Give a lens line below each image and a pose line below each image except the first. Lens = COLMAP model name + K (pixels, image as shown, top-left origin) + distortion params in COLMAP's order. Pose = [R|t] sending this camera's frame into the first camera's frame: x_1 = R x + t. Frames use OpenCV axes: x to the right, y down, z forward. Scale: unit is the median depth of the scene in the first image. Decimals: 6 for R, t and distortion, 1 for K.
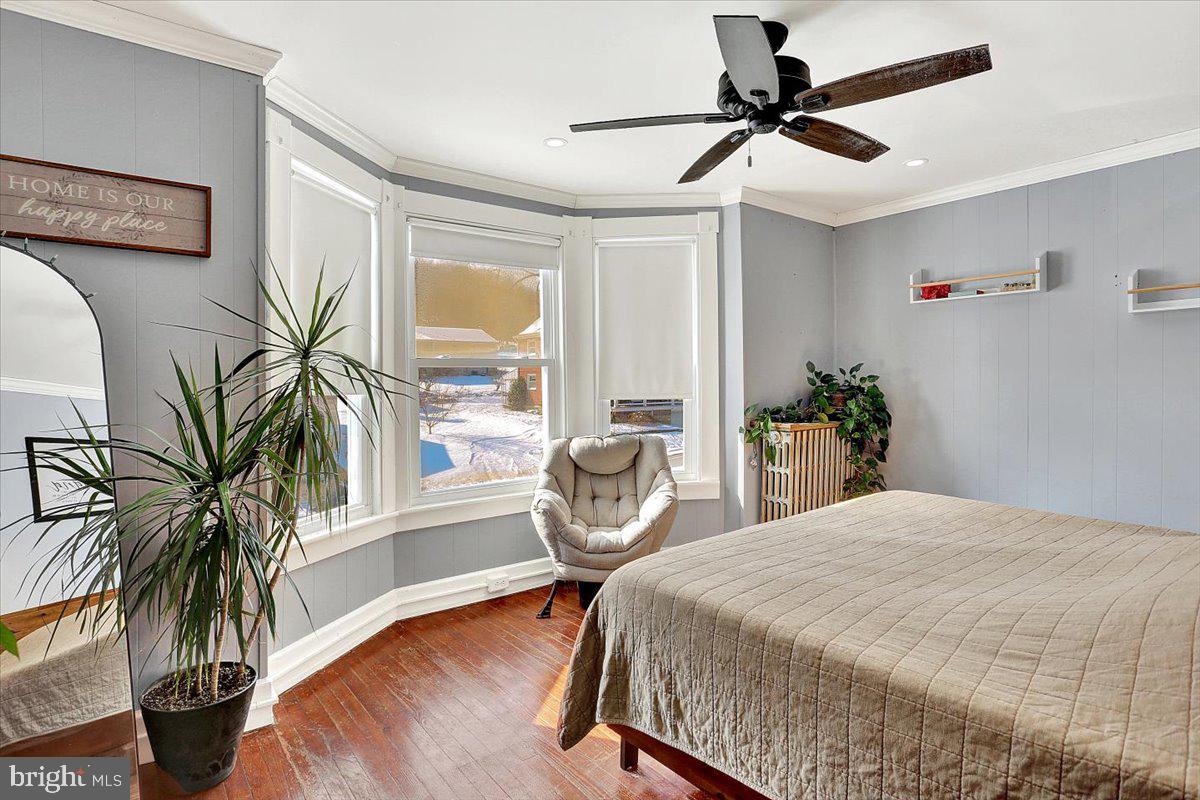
lens RADIAL K [[621.7, 0, 603.5], [0, 621.7, 397.1], [0, 0, 1]] dist [-0.065844, 0.031590]
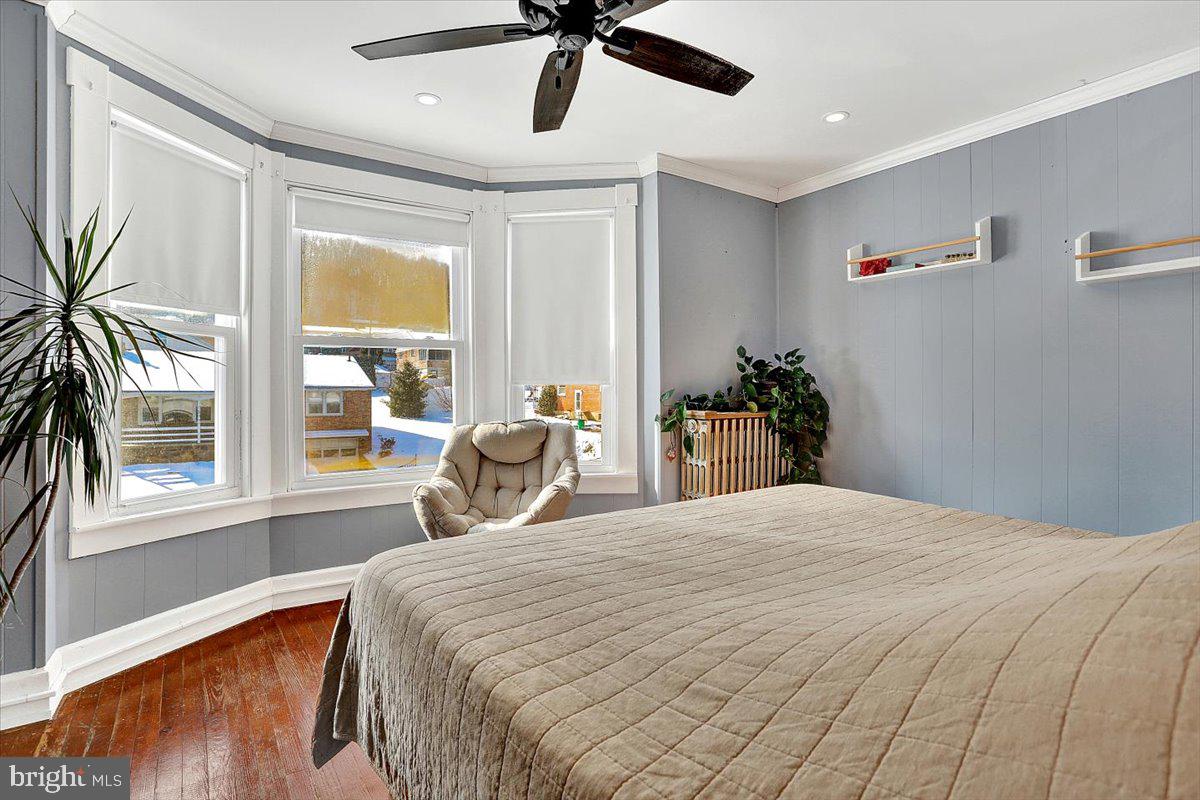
lens RADIAL K [[609.0, 0, 583.7], [0, 609.0, 396.2], [0, 0, 1]] dist [-0.066876, 0.033997]
pose [[0.997922, 0.012701, -0.063164, 0.173698], [-0.013239, 0.999879, -0.008108, 0.029934], [0.063053, 0.008927, 0.997970, 0.093186]]
